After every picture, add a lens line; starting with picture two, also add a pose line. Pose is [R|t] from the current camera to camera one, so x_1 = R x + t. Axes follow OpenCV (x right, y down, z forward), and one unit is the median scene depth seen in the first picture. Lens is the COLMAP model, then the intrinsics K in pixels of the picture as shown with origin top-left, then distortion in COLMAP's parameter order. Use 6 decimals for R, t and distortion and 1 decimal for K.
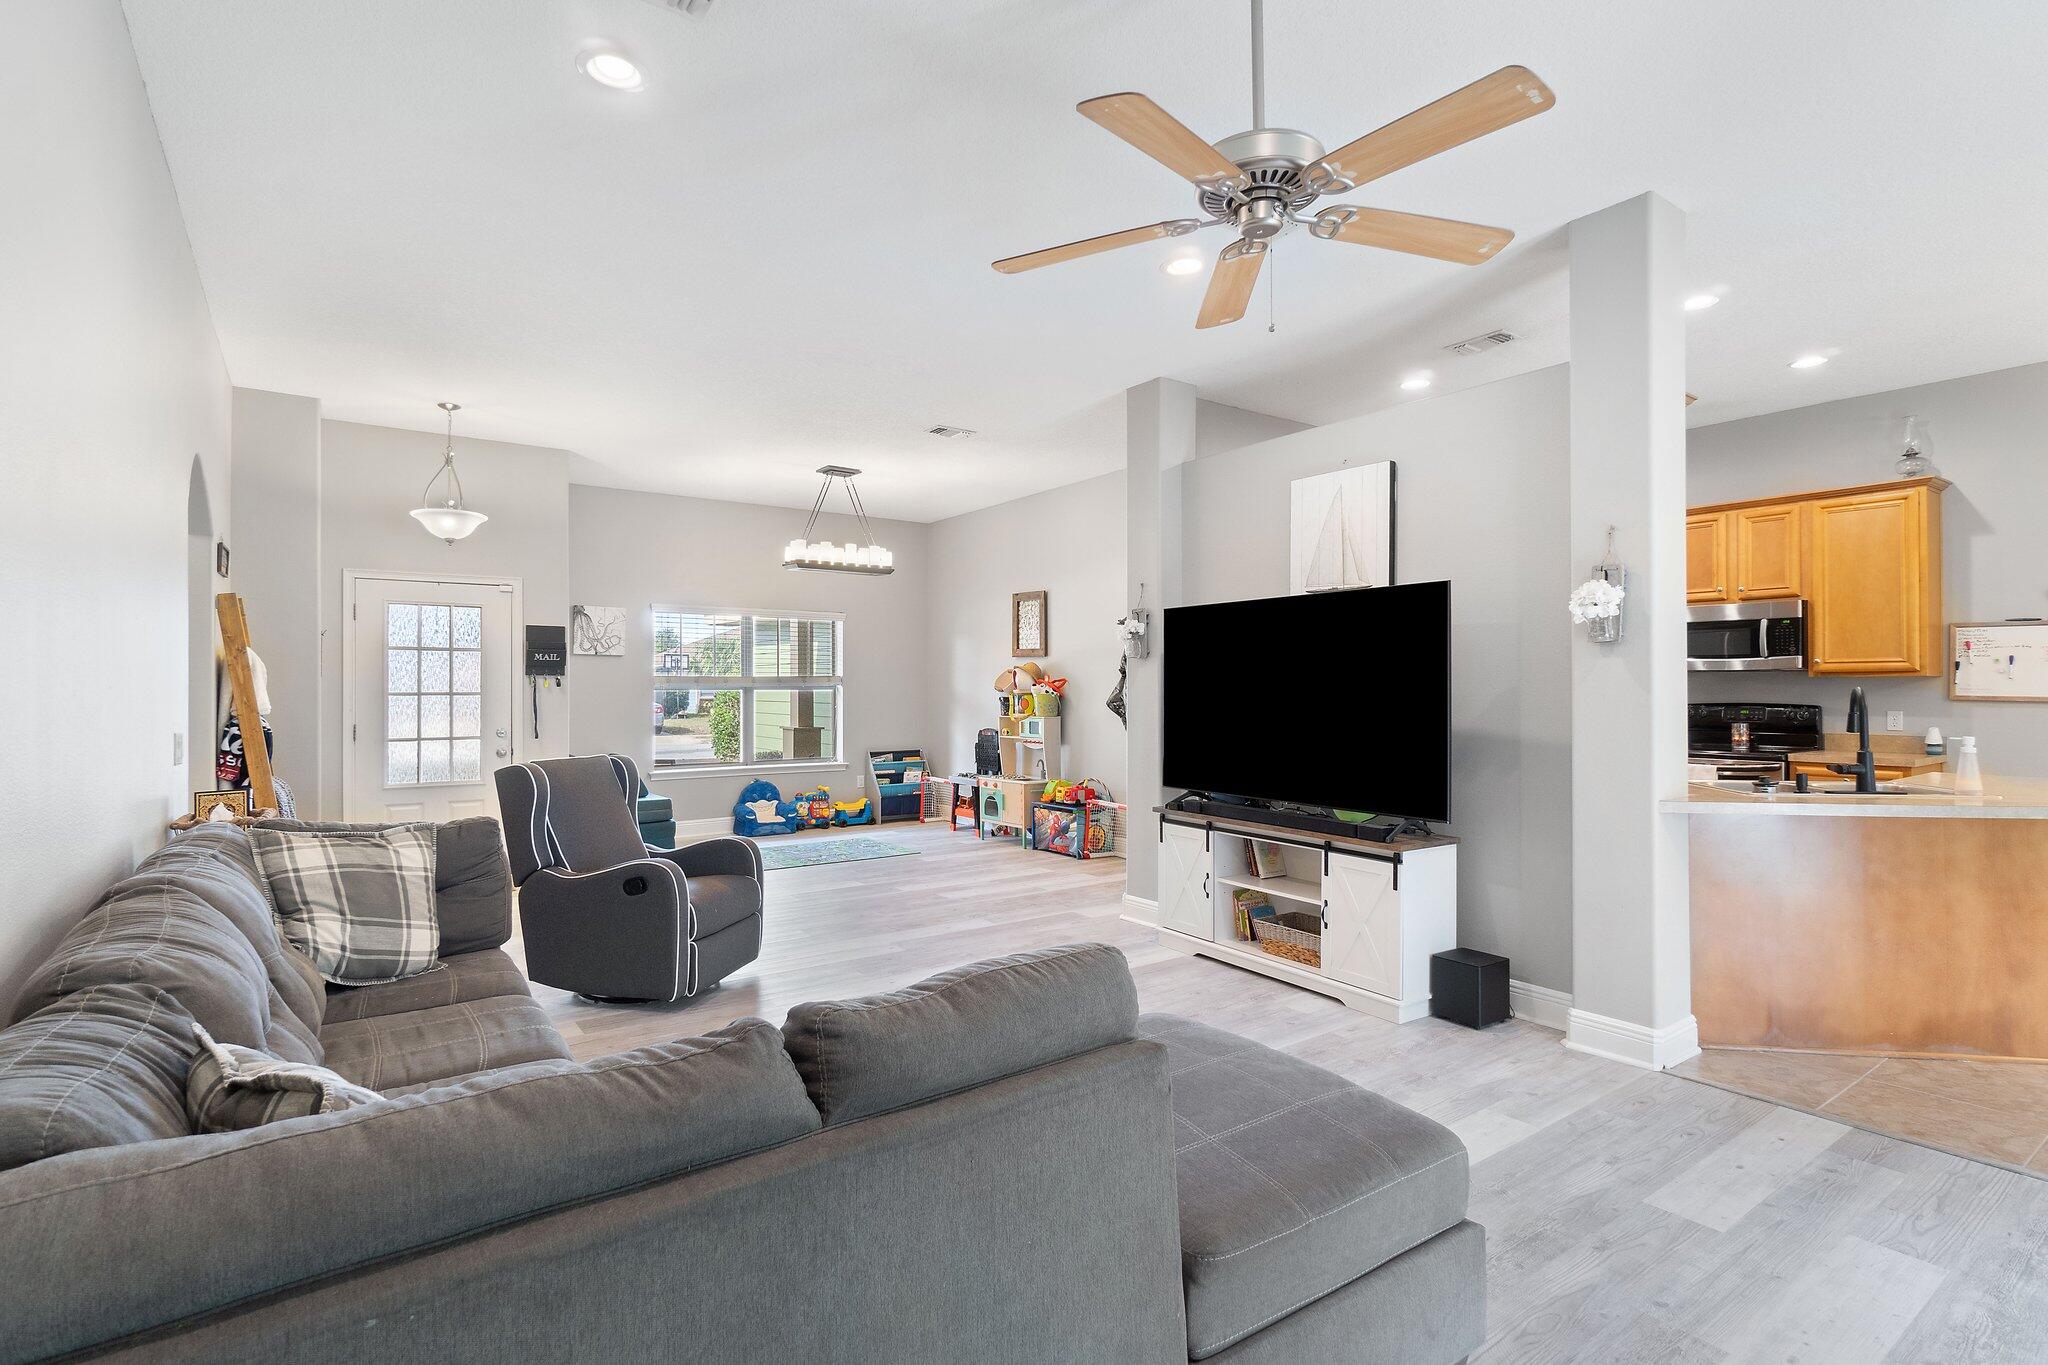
lens RADIAL K [[991.6, 0, 1024.4], [0, 991.6, 688.6], [0, 0, 1]] dist [0.001091, -0.002263]
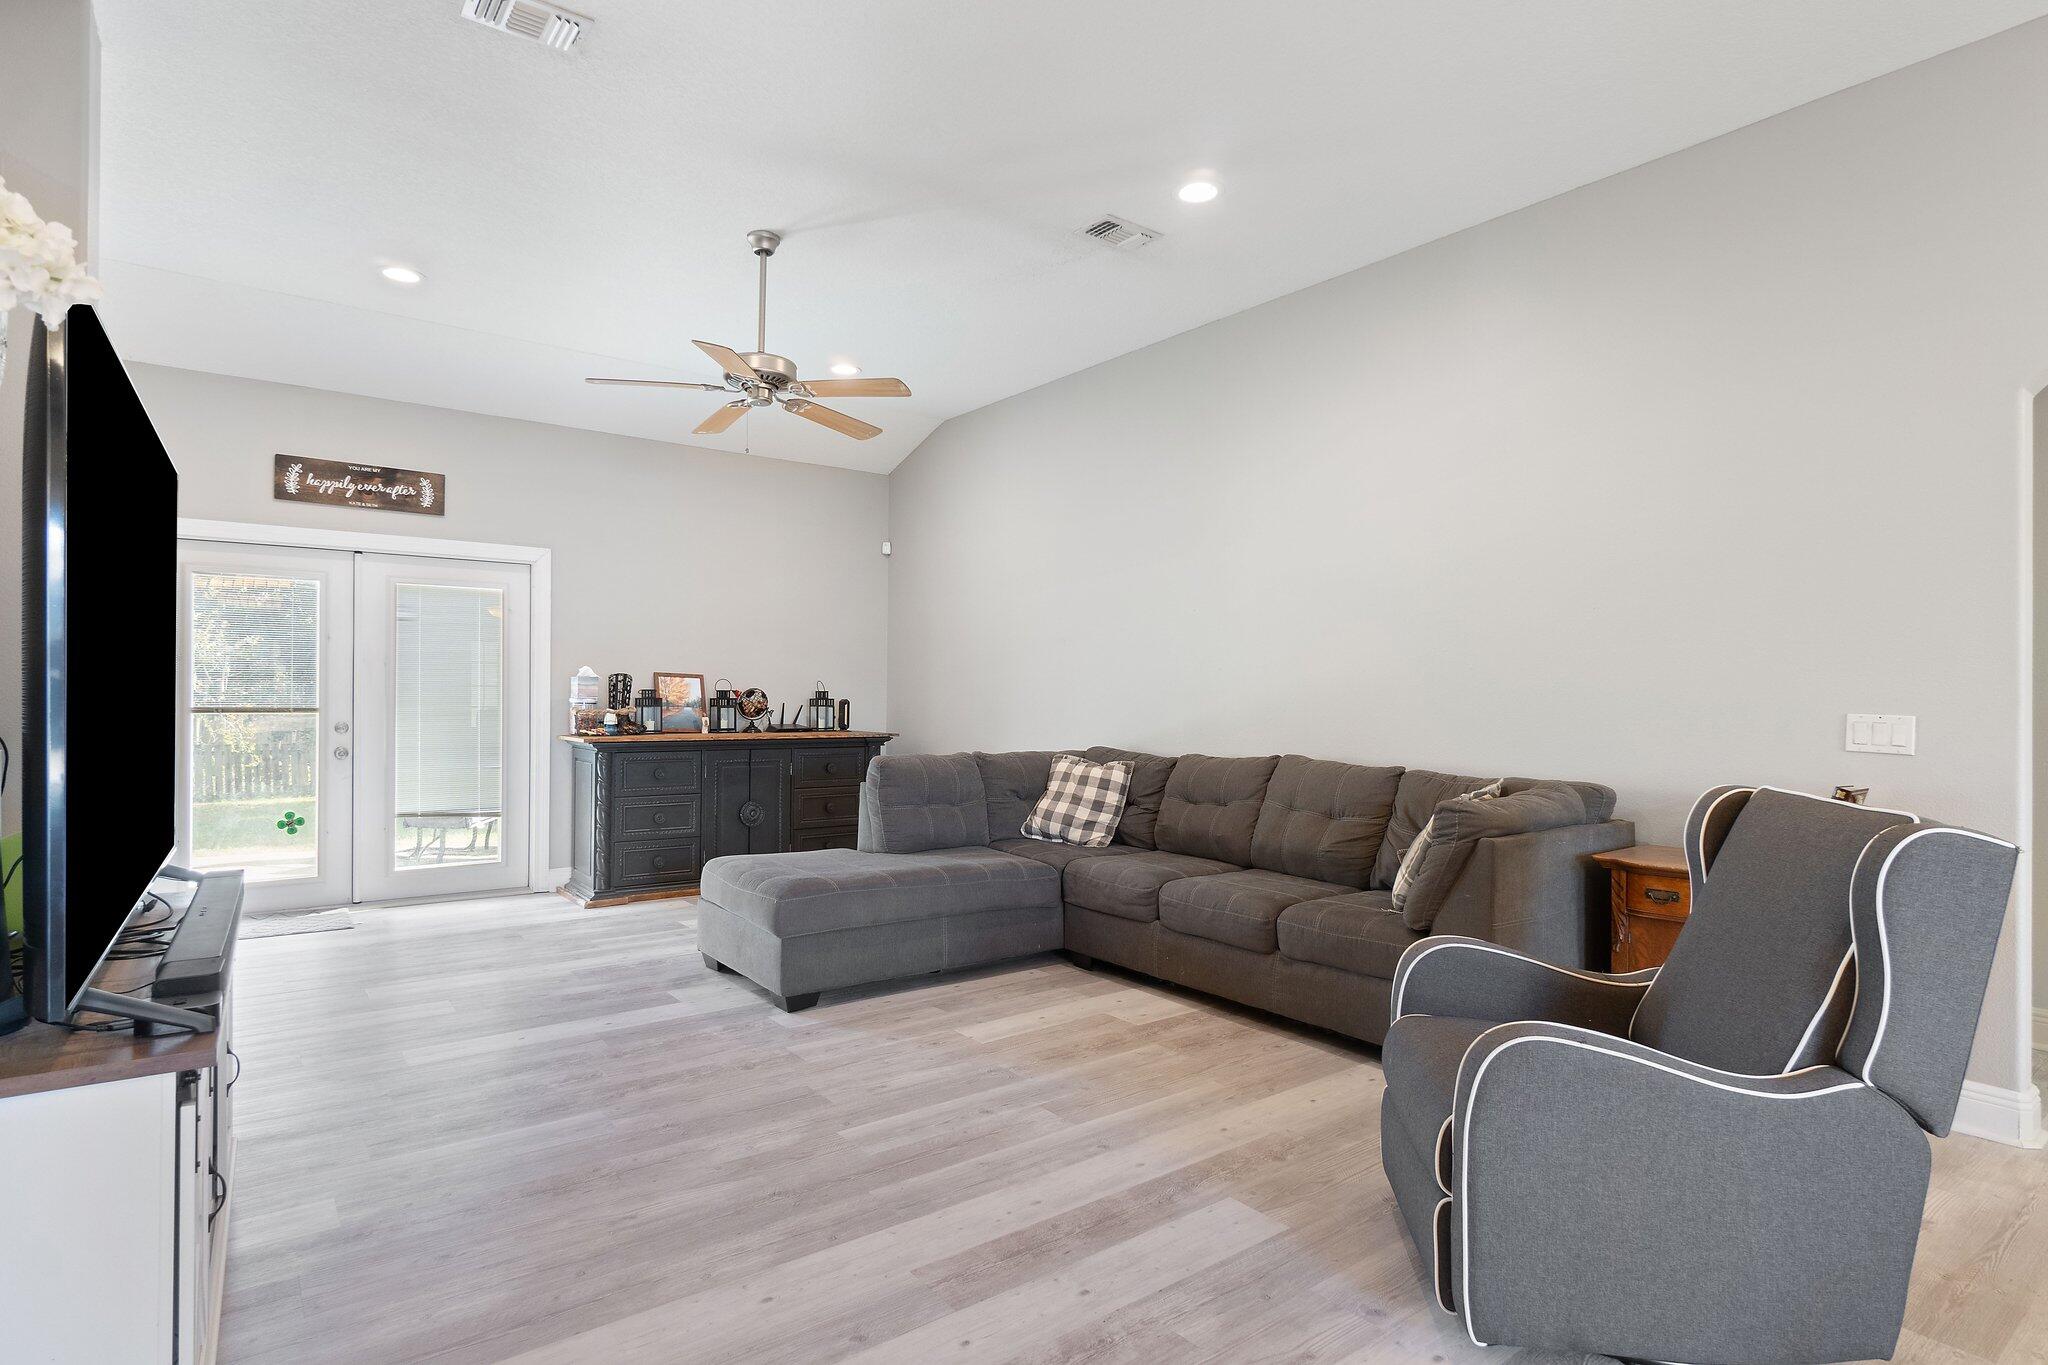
lens RADIAL K [[1059.8, 0, 1016.9], [0, 1059.8, 690.9], [0, 0, 1]] dist [-0.004238, 0.000874]
pose [[-0.999461, -0.001535, -0.032791, -0.050184], [-0.001301, 0.999974, -0.007156, 0.021568], [0.032801, -0.007110, -0.999437, 0.911856]]
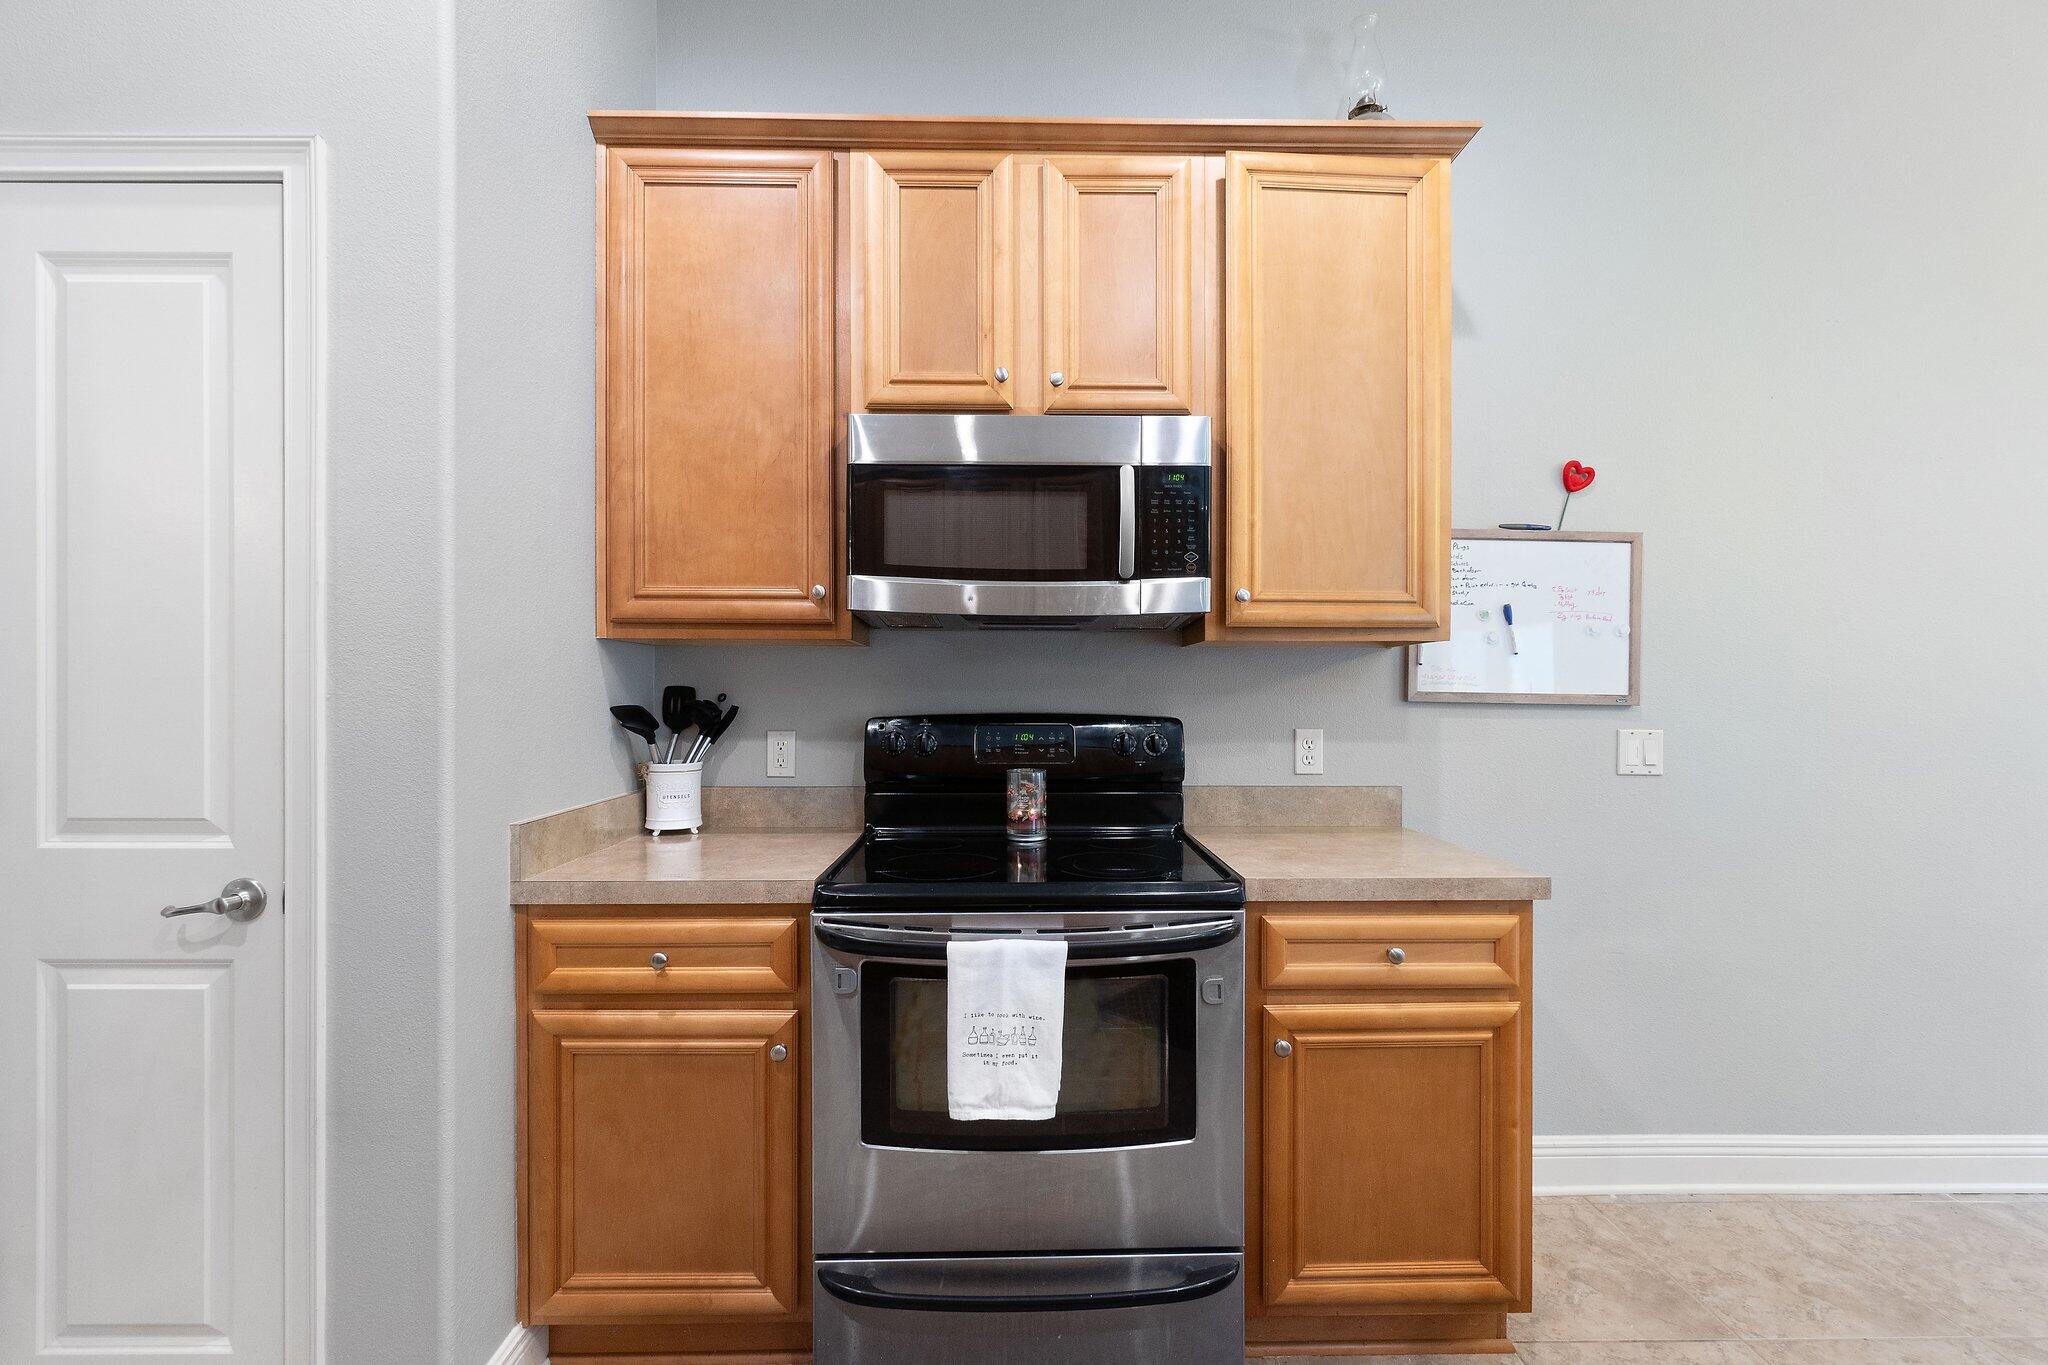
lens RADIAL K [[899.1, 0, 1046.9], [0, 899.1, 696.7], [0, 0, 1]] dist [0.000566, 0.001488]
pose [[0.556483, 0.000713, 0.830859, 0.396739], [-0.002008, 0.999998, 0.000487, 0.007344], [-0.830857, -0.001939, 0.556483, 0.708855]]
